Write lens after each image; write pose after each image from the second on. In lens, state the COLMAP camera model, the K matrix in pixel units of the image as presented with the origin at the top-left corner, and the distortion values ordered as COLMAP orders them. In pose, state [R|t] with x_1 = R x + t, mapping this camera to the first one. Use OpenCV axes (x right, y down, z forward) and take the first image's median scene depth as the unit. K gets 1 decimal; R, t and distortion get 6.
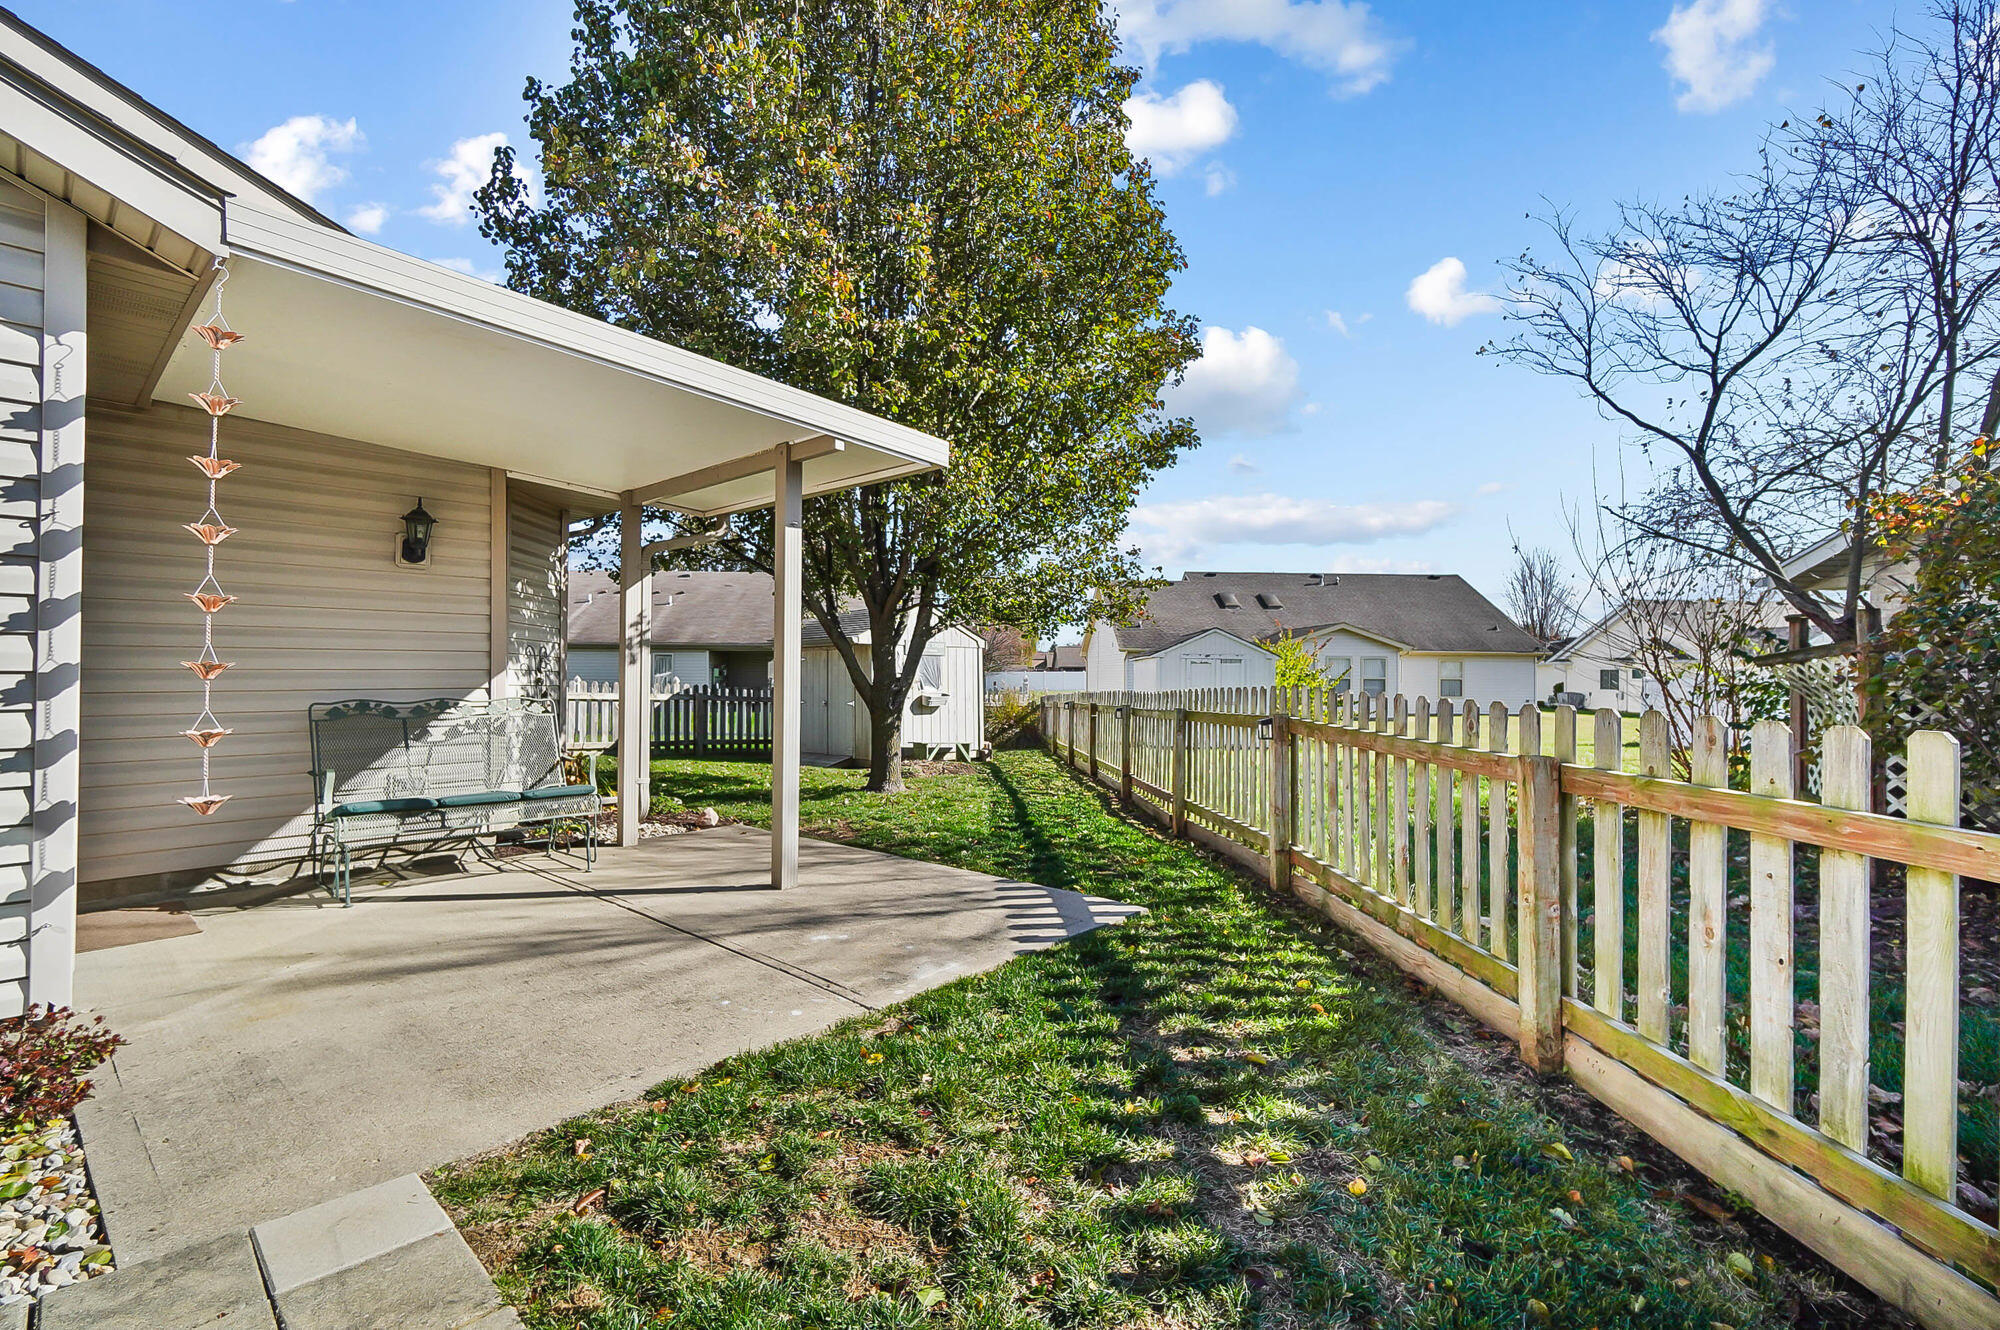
lens RADIAL K [[874.7, 0, 991.1], [0, 874.7, 669.7], [0, 0, 1]] dist [-0.000176, -0.000311]
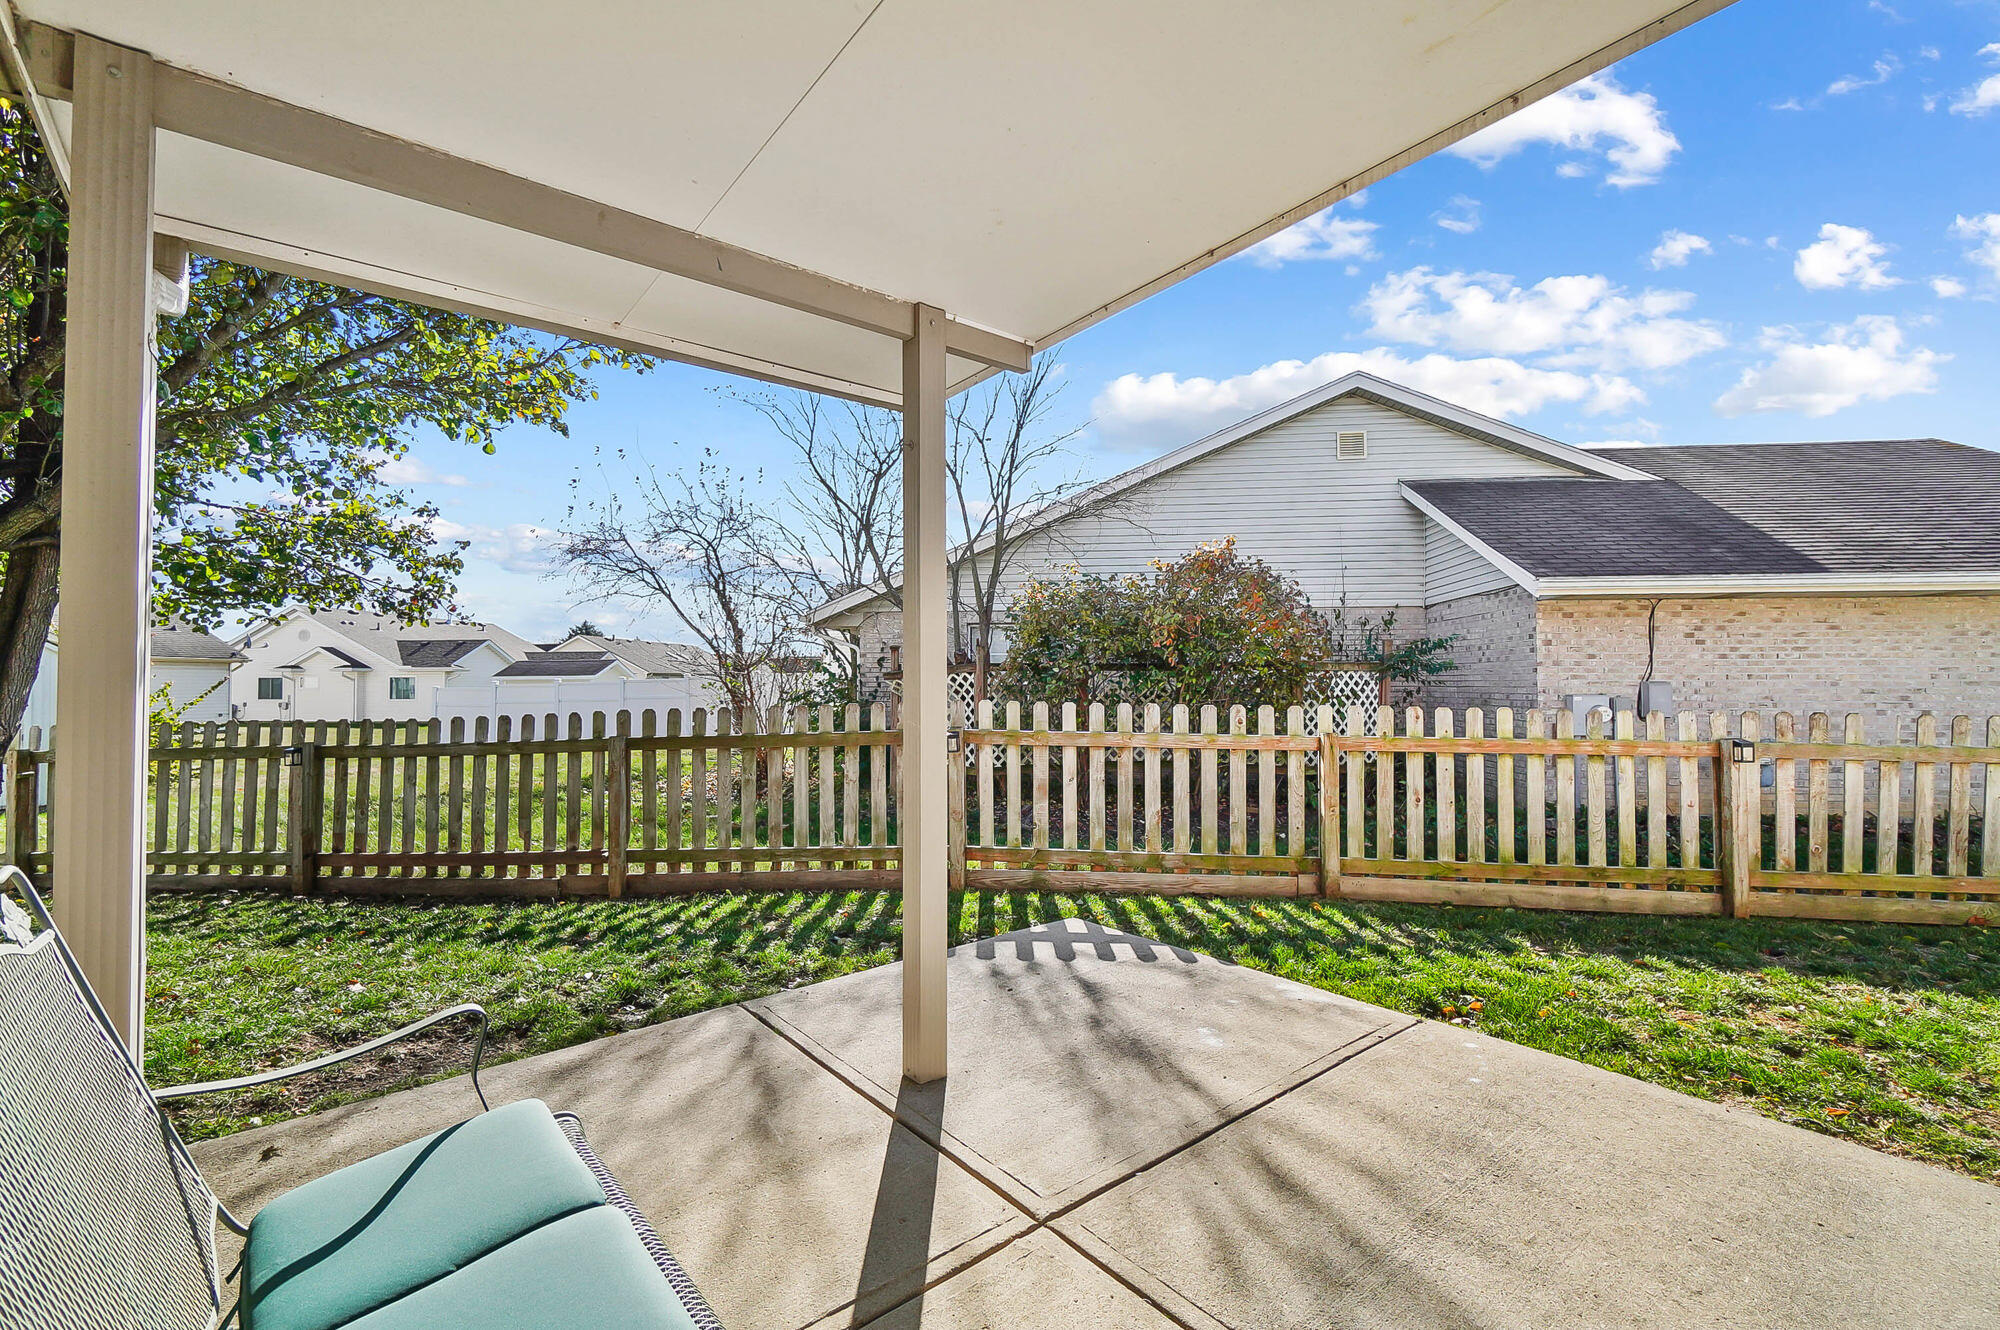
lens RADIAL K [[874.7, 0, 991.1], [0, 874.7, 669.7], [0, 0, 1]] dist [-0.000176, -0.000311]
pose [[0.159623, 0.011649, 0.987109, -0.893717], [-0.001683, 0.999932, -0.011528, -0.007208], [-0.987177, 0.000179, 0.159631, 0.972334]]
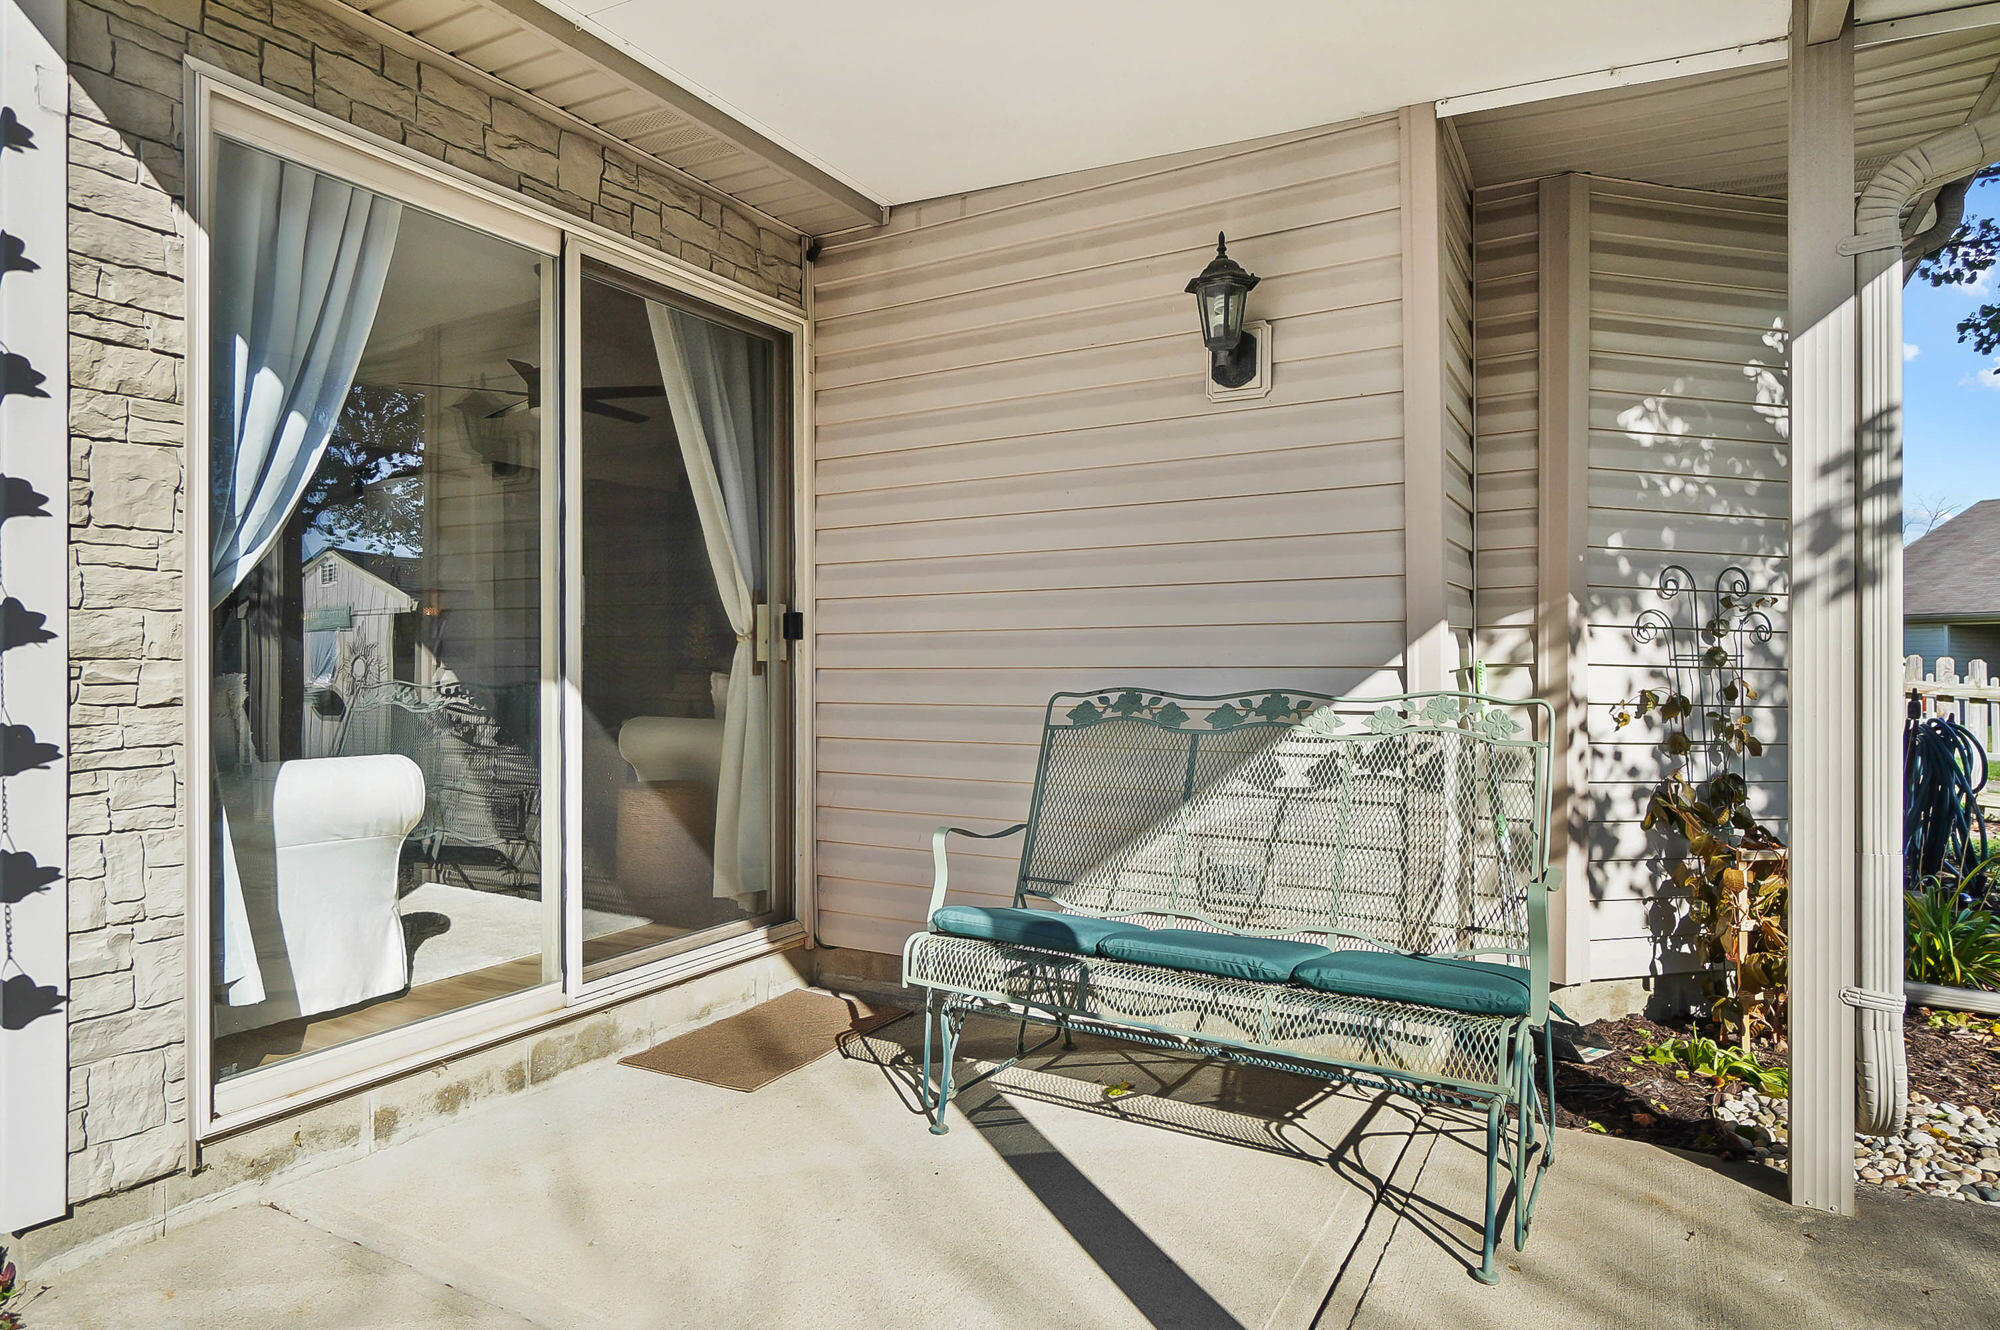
lens RADIAL K [[1155.8, 0, 1000.0], [0, 1155.8, 665.0], [0, 0, 1]] dist [-0.005359, -0.002012]
pose [[0.211098, -0.001704, -0.977463, -0.131357], [0.004964, 0.999987, -0.000672, 0.025230], [0.977452, -0.004710, 0.211103, 0.919005]]
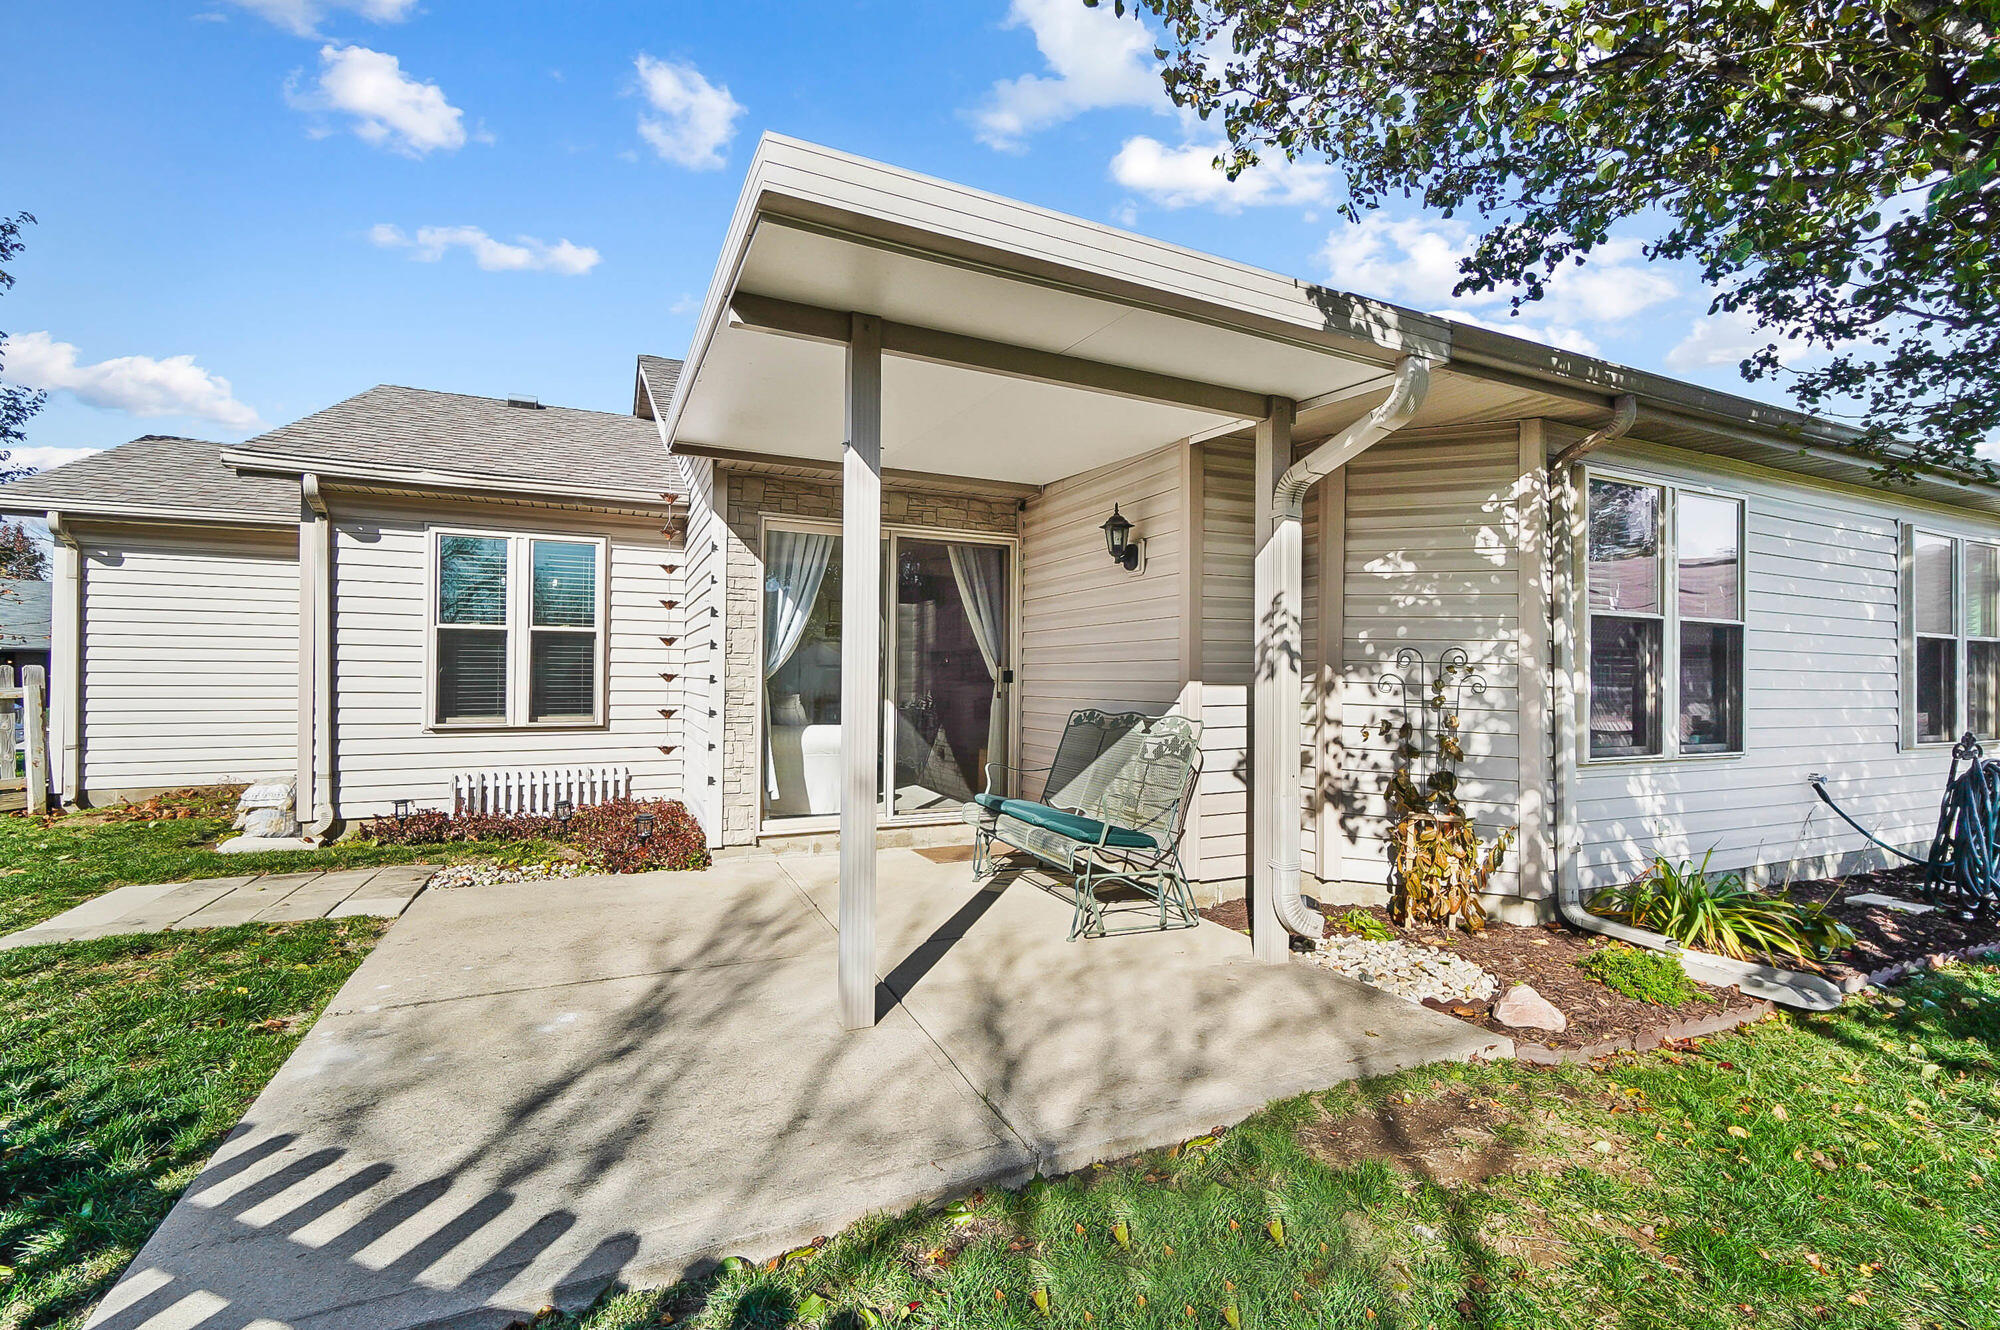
lens RADIAL K [[874.7, 0, 991.1], [0, 874.7, 669.7], [0, 0, 1]] dist [-0.000176, -0.000311]
pose [[-0.401289, -0.015116, -0.915827, 0.341727], [-0.009424, 0.999879, -0.012374, 0.001229], [0.915903, 0.003666, -0.401383, 1.513496]]
